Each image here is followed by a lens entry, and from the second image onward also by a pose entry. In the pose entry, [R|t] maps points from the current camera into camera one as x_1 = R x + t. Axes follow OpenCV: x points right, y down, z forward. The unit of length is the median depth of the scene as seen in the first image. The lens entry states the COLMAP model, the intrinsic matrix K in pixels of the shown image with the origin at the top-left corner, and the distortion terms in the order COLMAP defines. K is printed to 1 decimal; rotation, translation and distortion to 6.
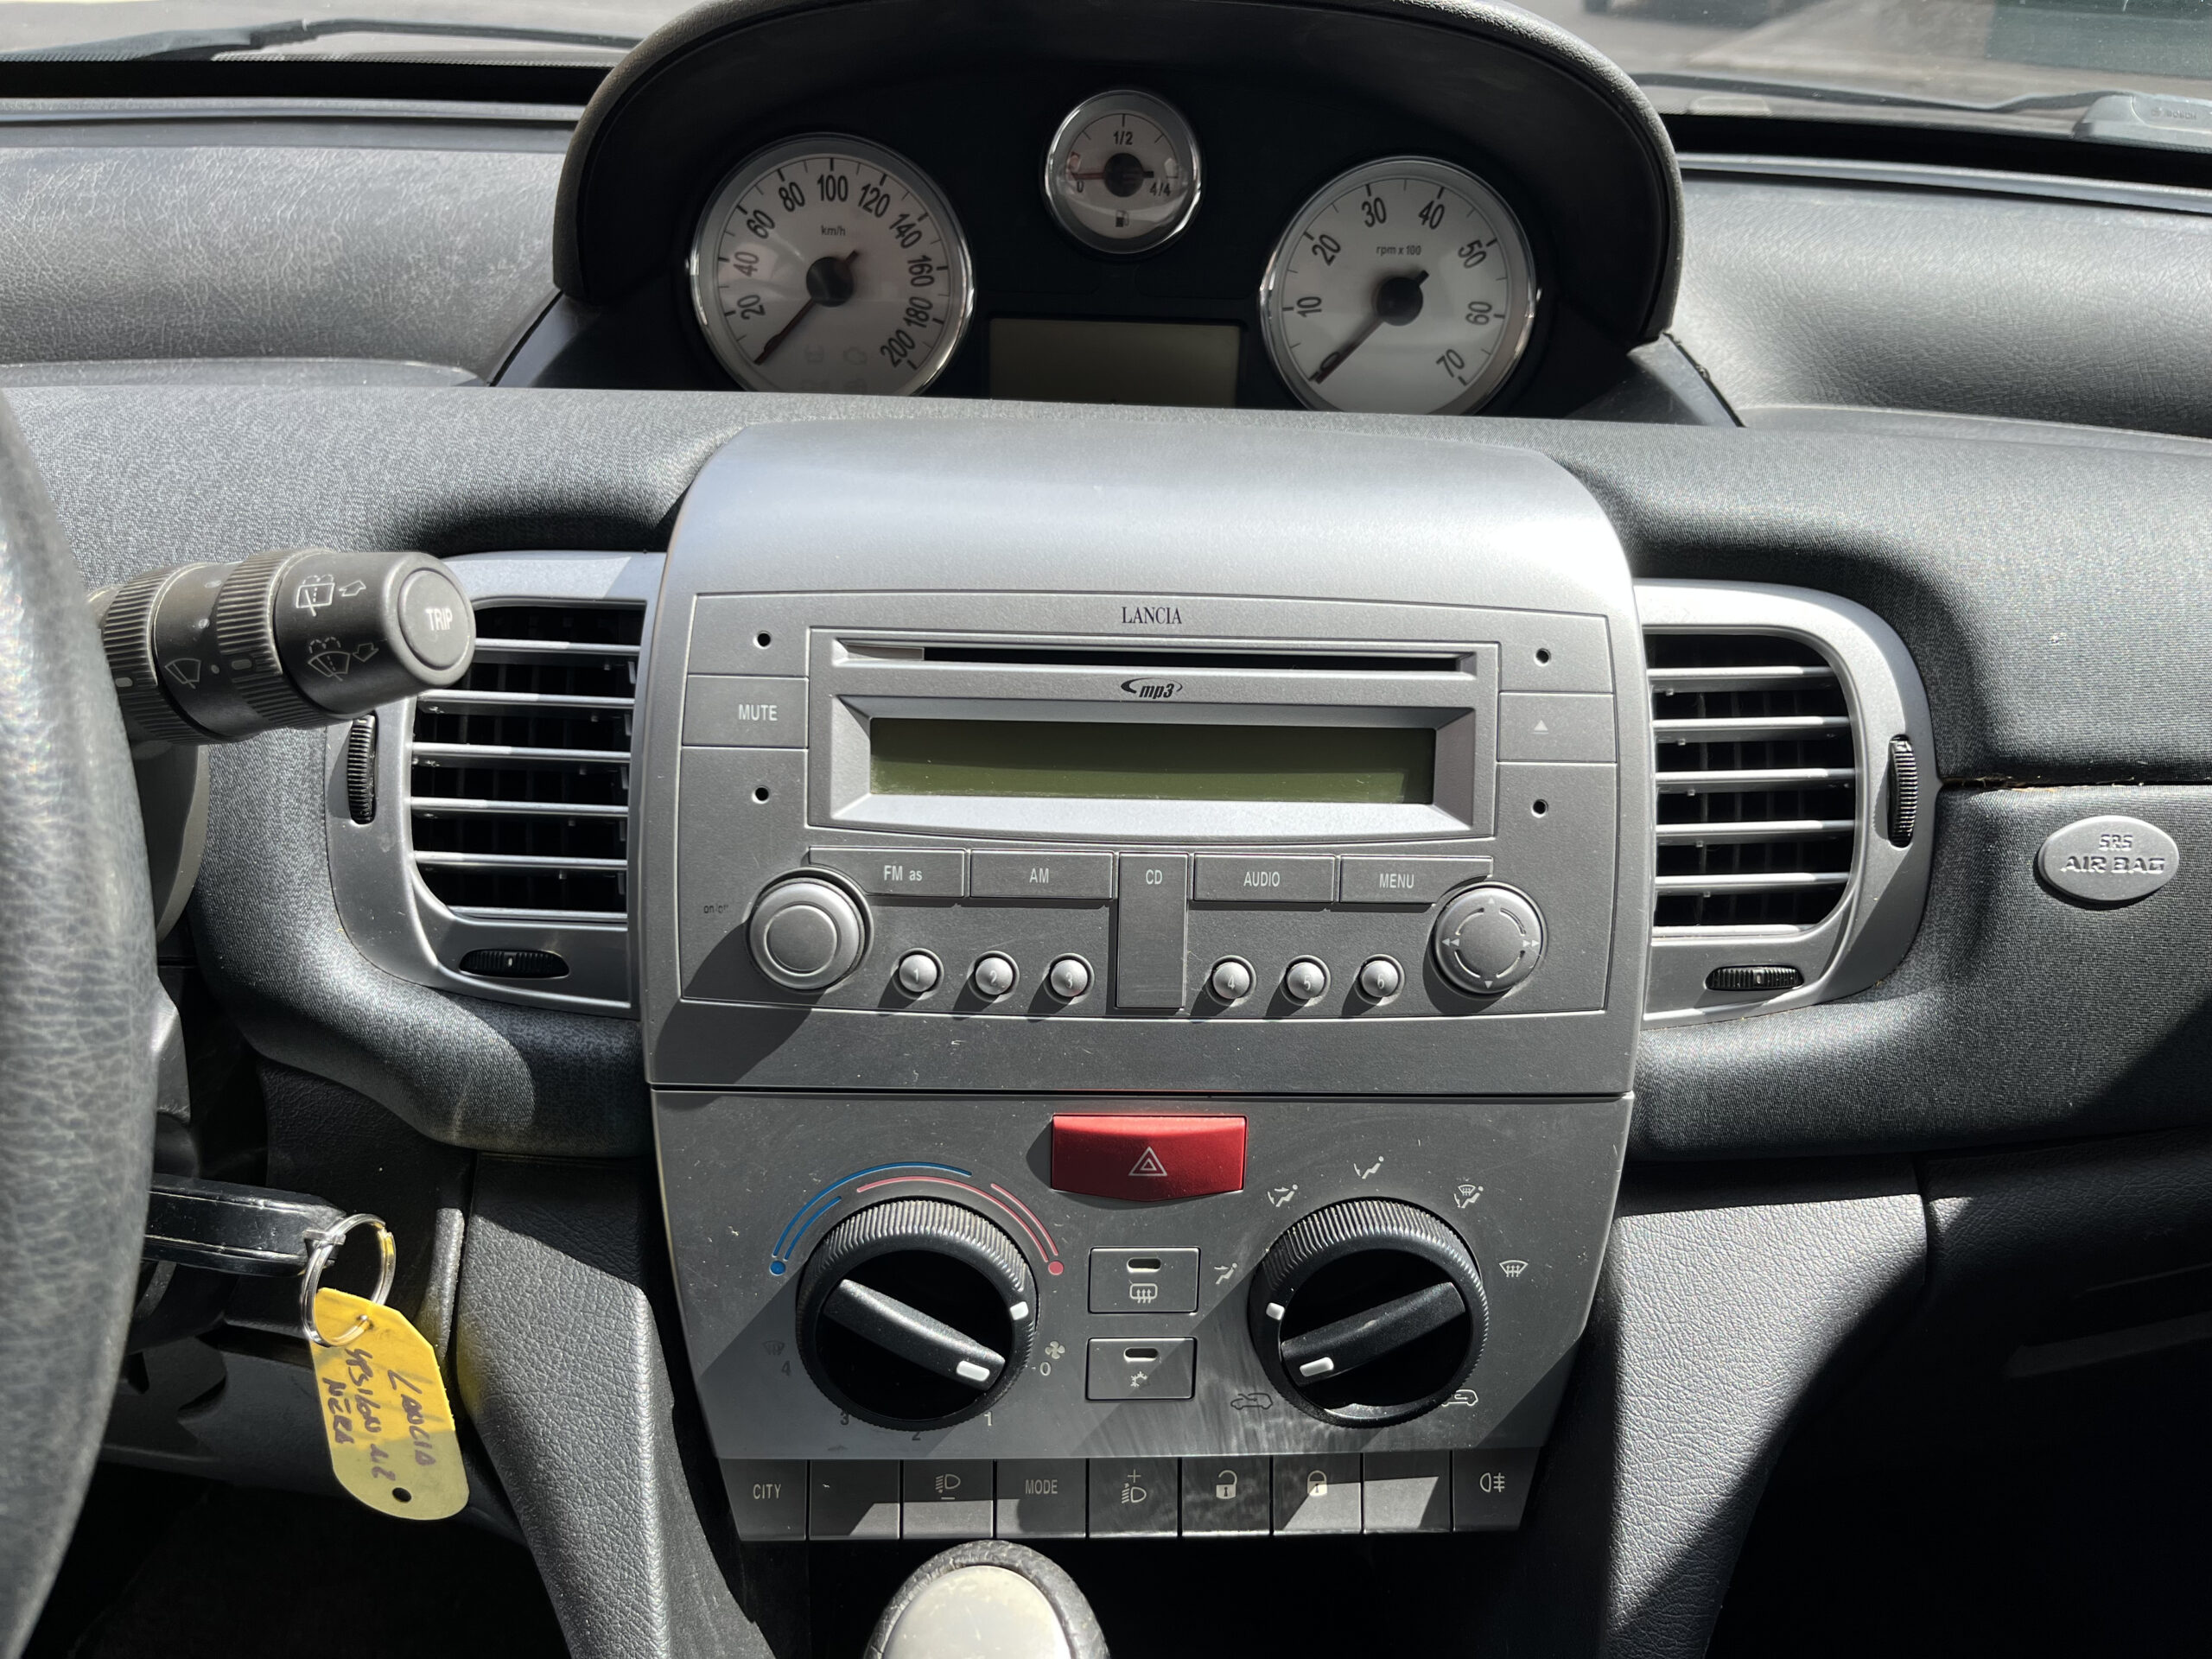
lens RADIAL K [[1680.3, 0, 1108.3], [0, 1680.3, 838.7], [0, 0, 1]] dist [0.068907, -0.098341]
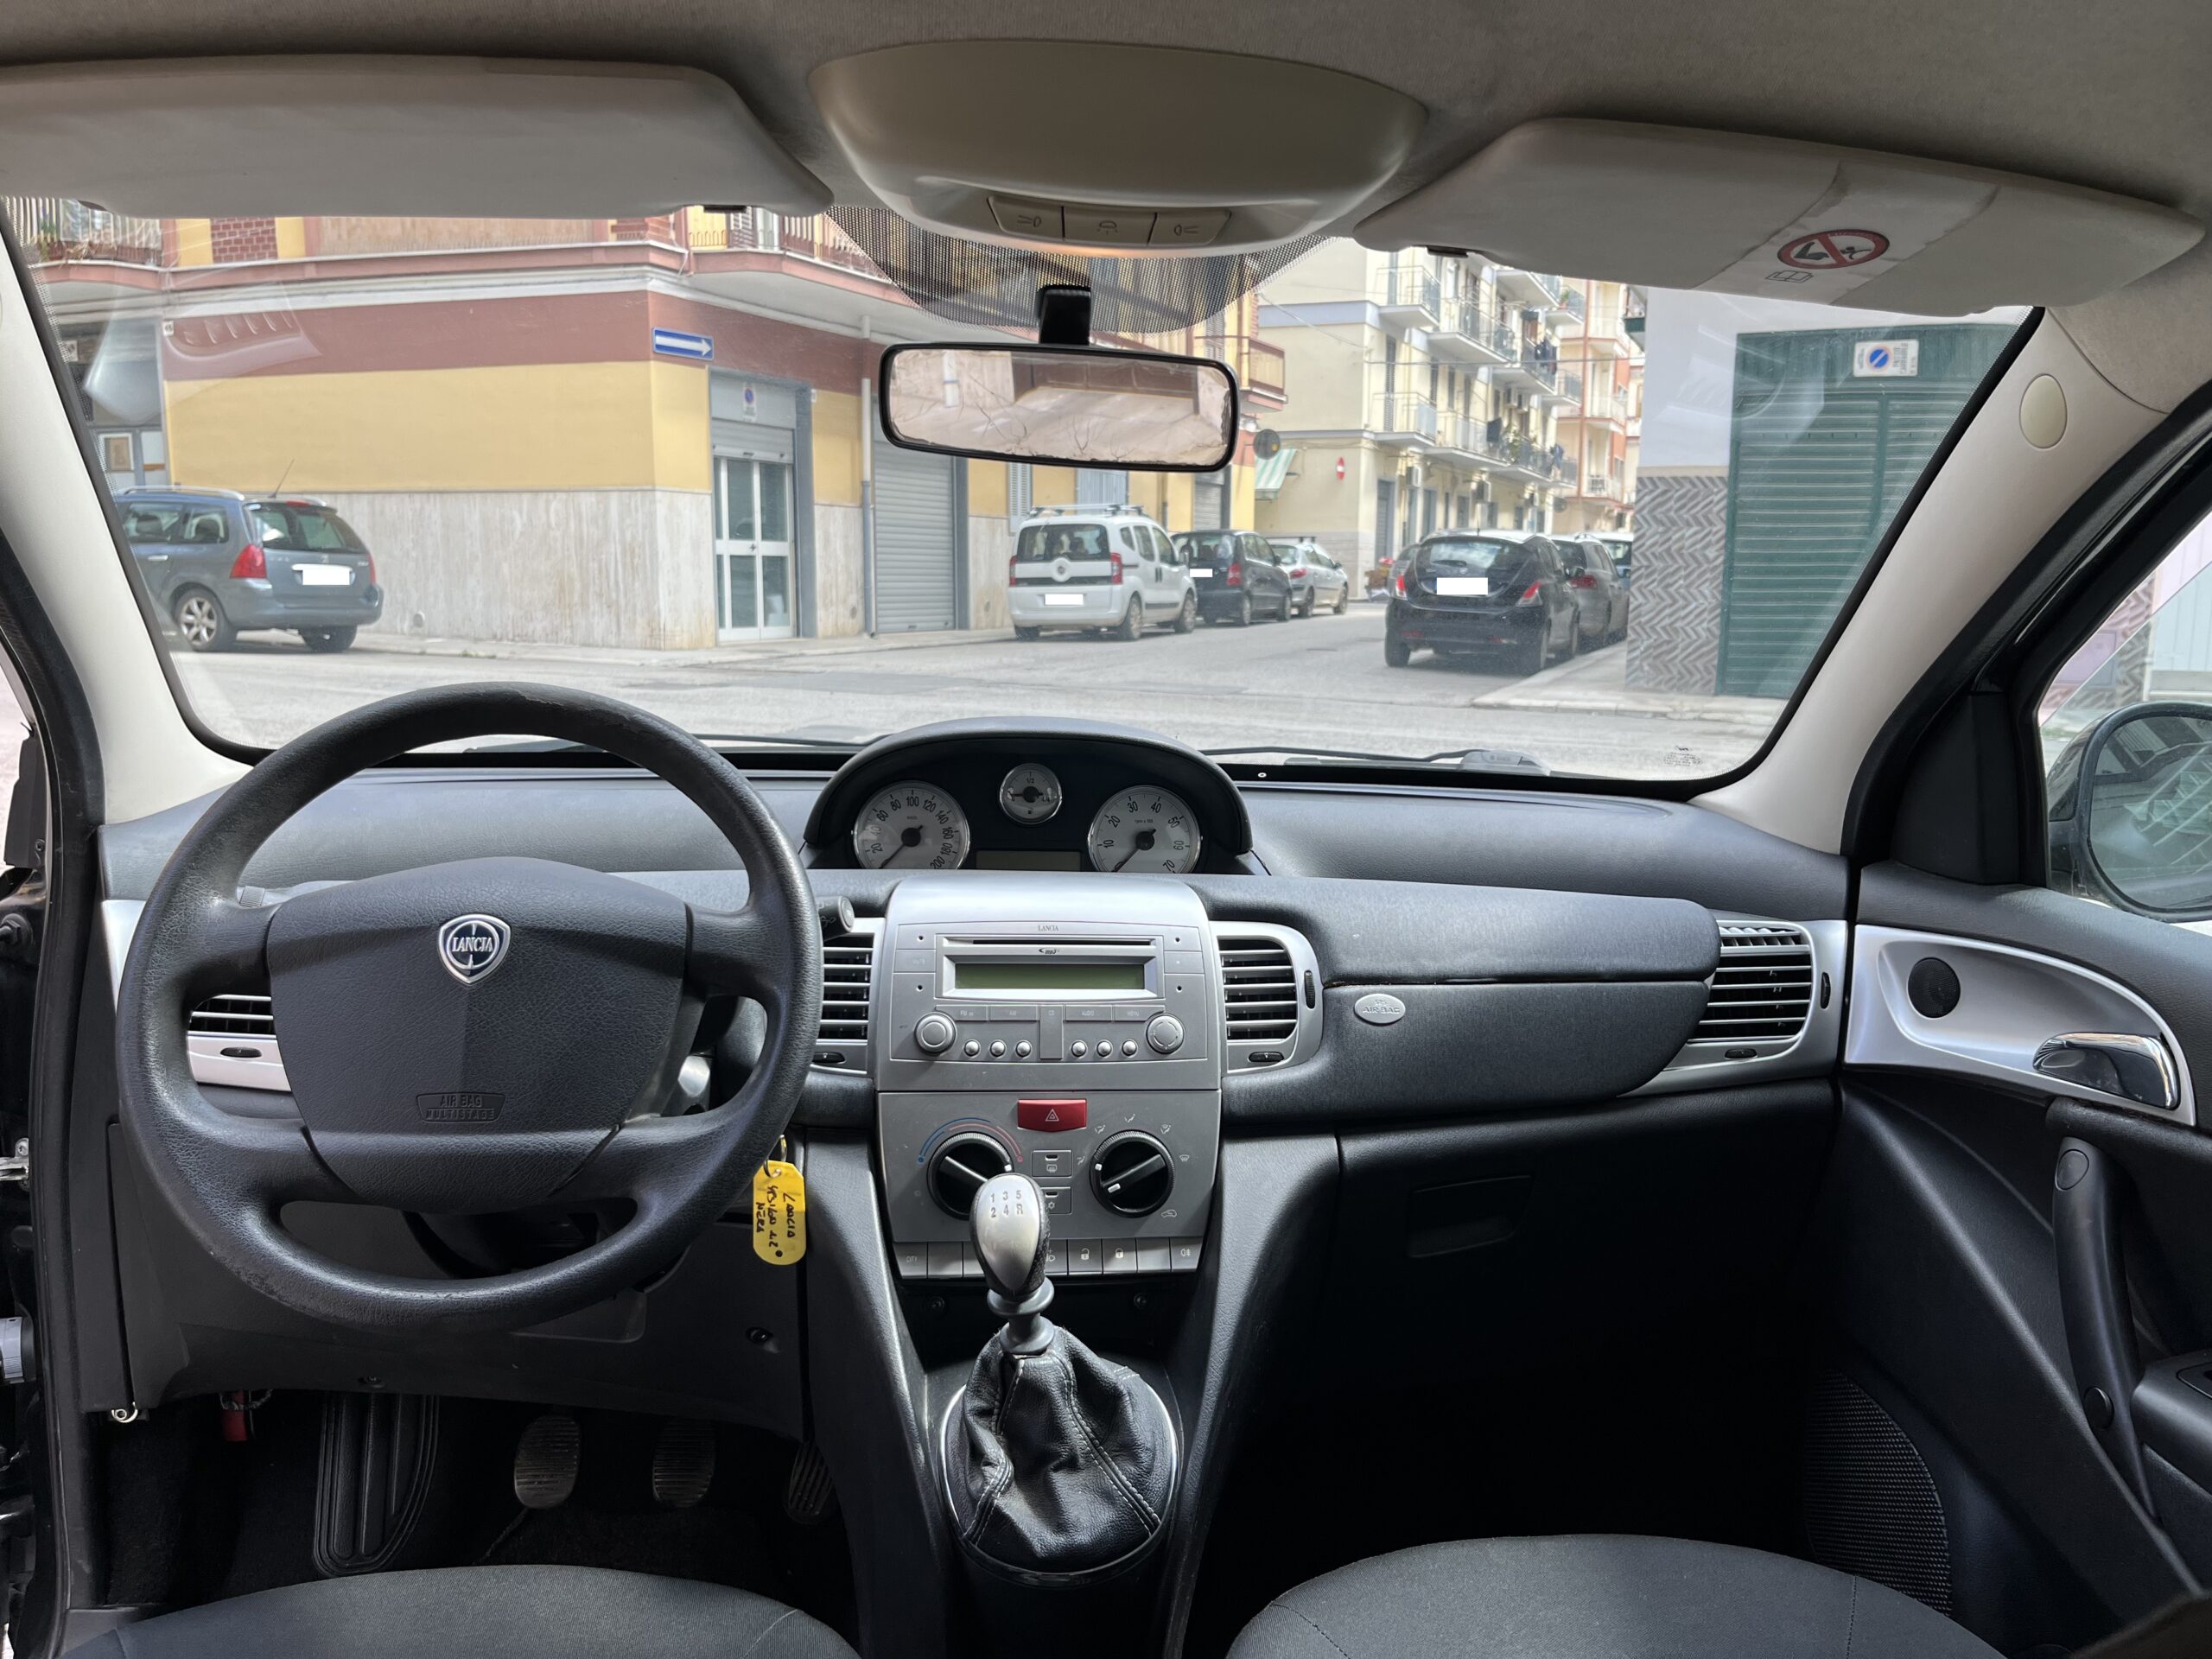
lens RADIAL K [[1680.3, 0, 1104.5], [0, 1680.3, 828.1], [0, 0, 1]] dist [0.068907, -0.098341]
pose [[0.997524, -0.017131, 0.068208, -0.070126], [0.039727, 0.937572, -0.345515, 0.687108], [-0.058031, 0.347370, 0.935931, -1.745436]]
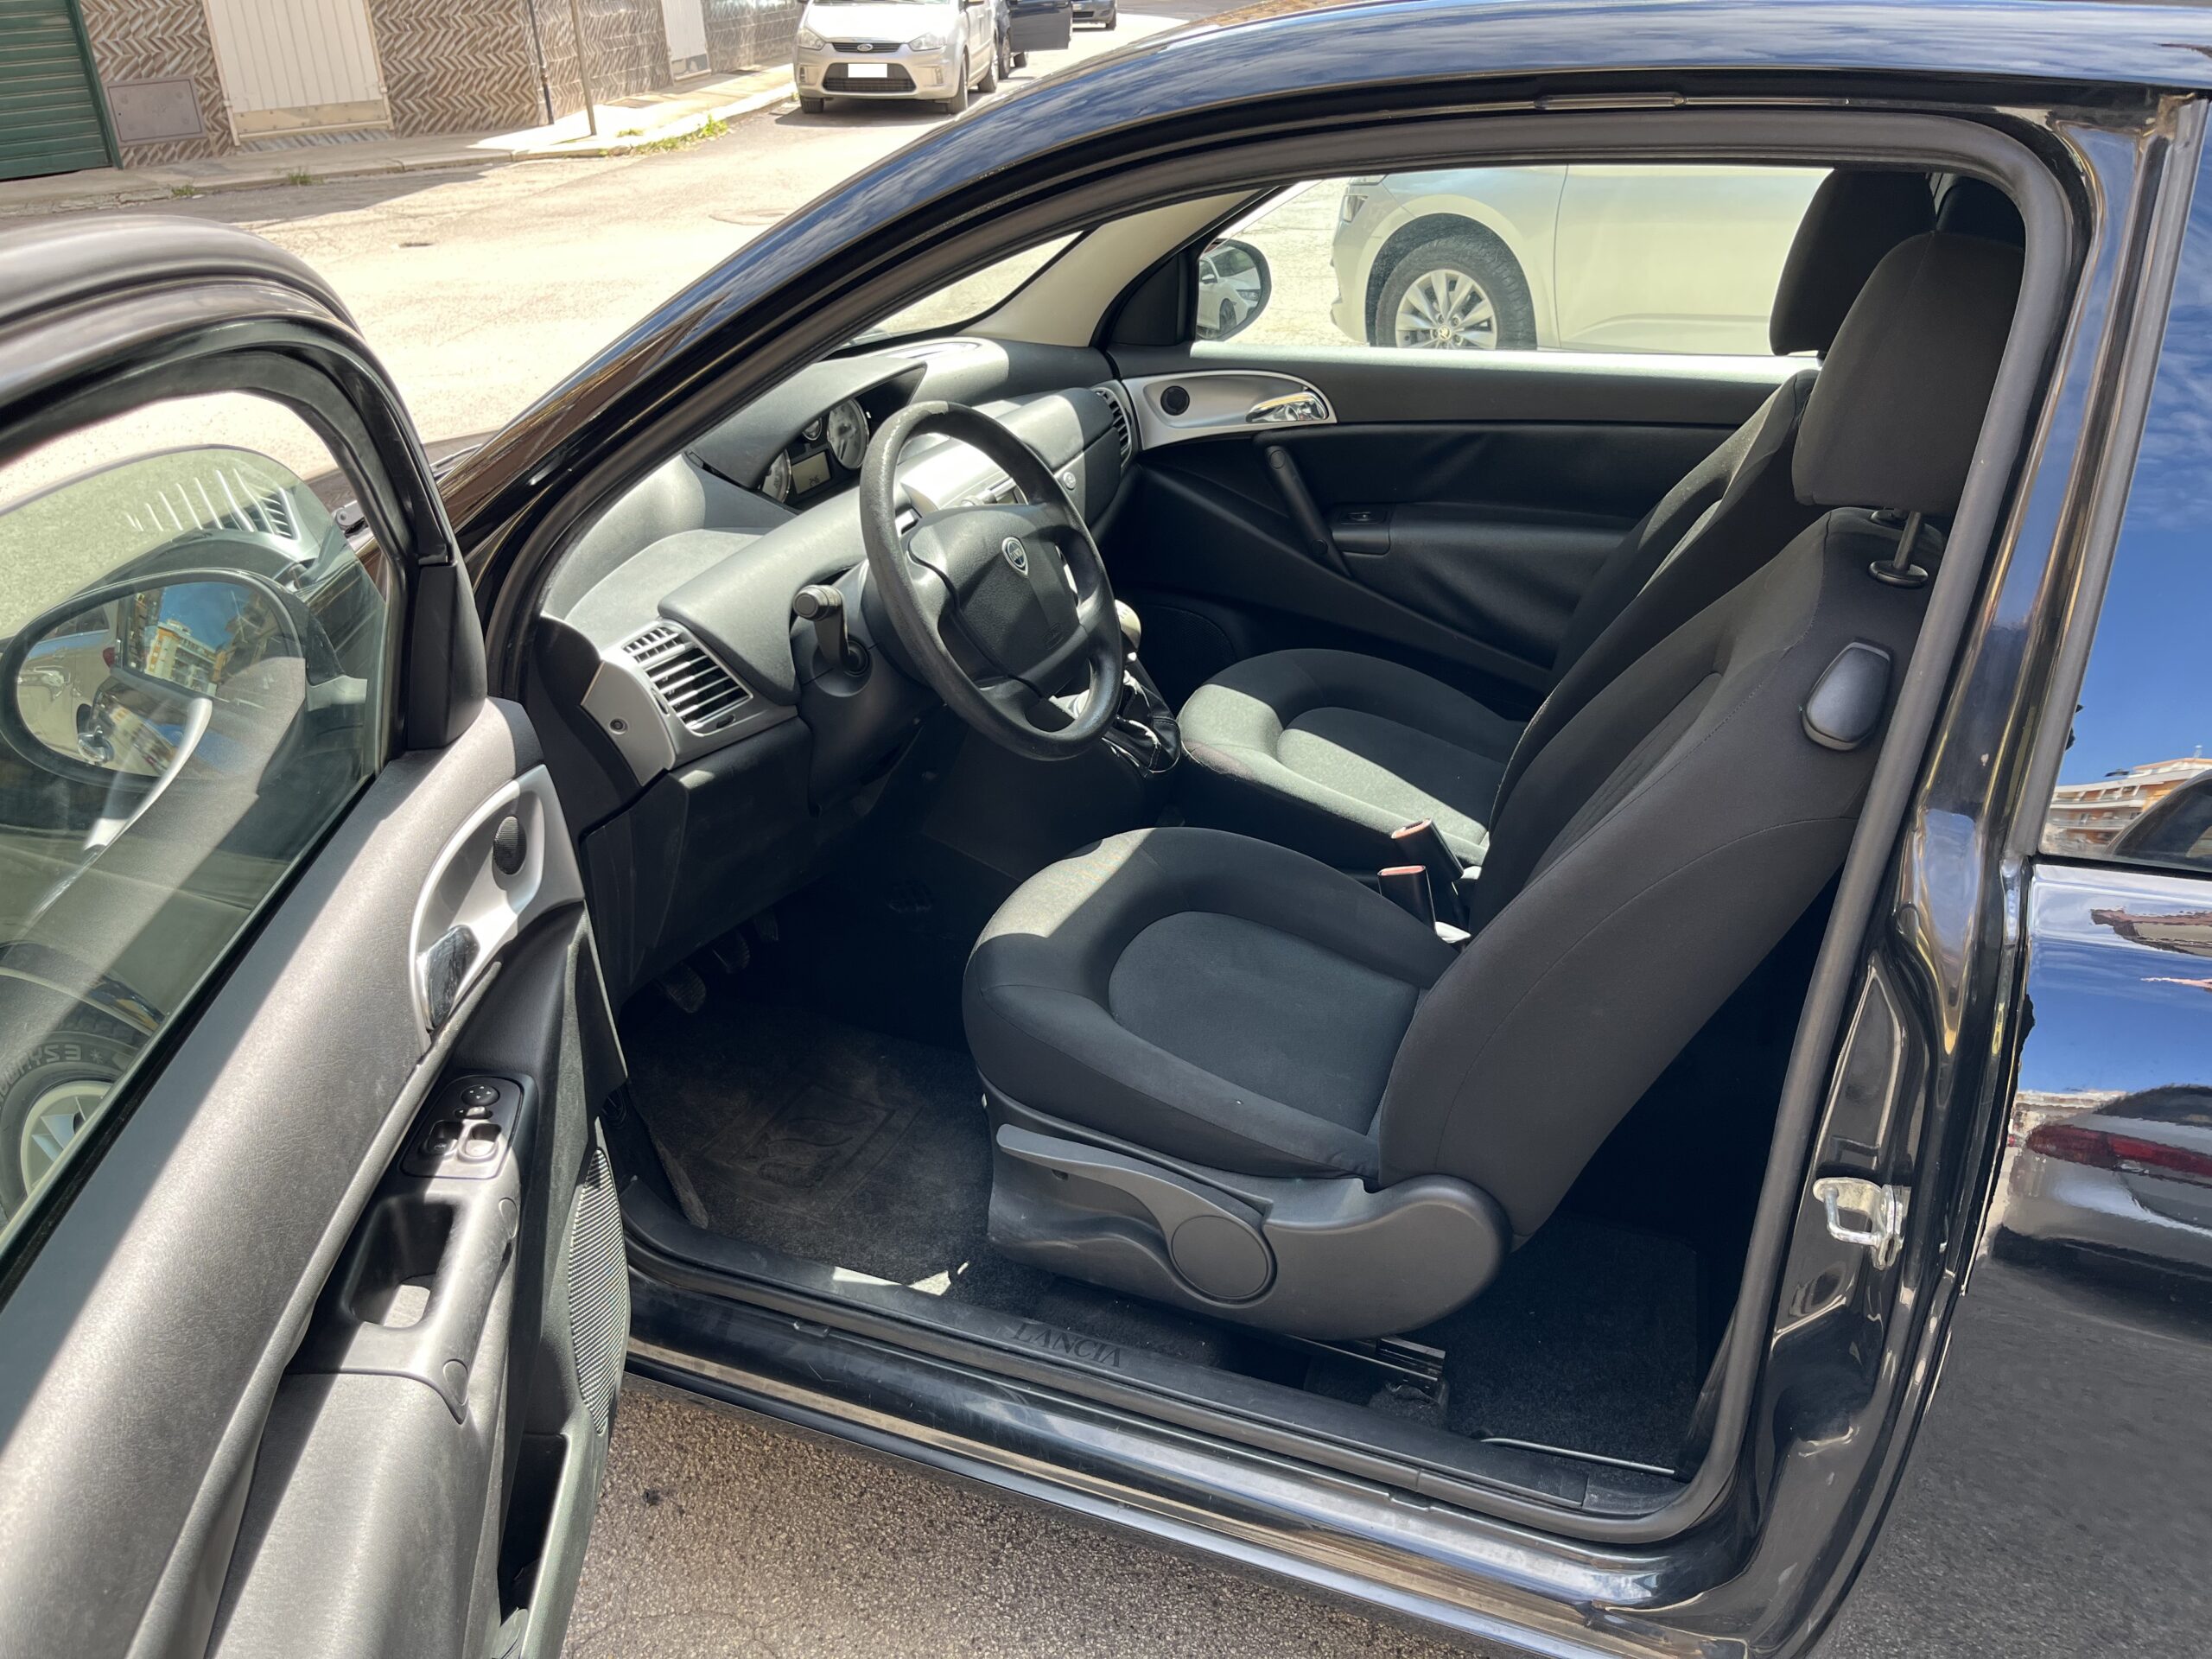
lens RADIAL K [[1680.3, 0, 1123.6], [0, 1680.3, 823.6], [0, 0, 1]] dist [0.068907, -0.098341]
pose [[0.387302, -0.449603, 0.804894, -4.174391], [0.477899, 0.844490, 0.241764, -0.314449], [-0.788423, 0.291022, 0.541937, -1.661261]]
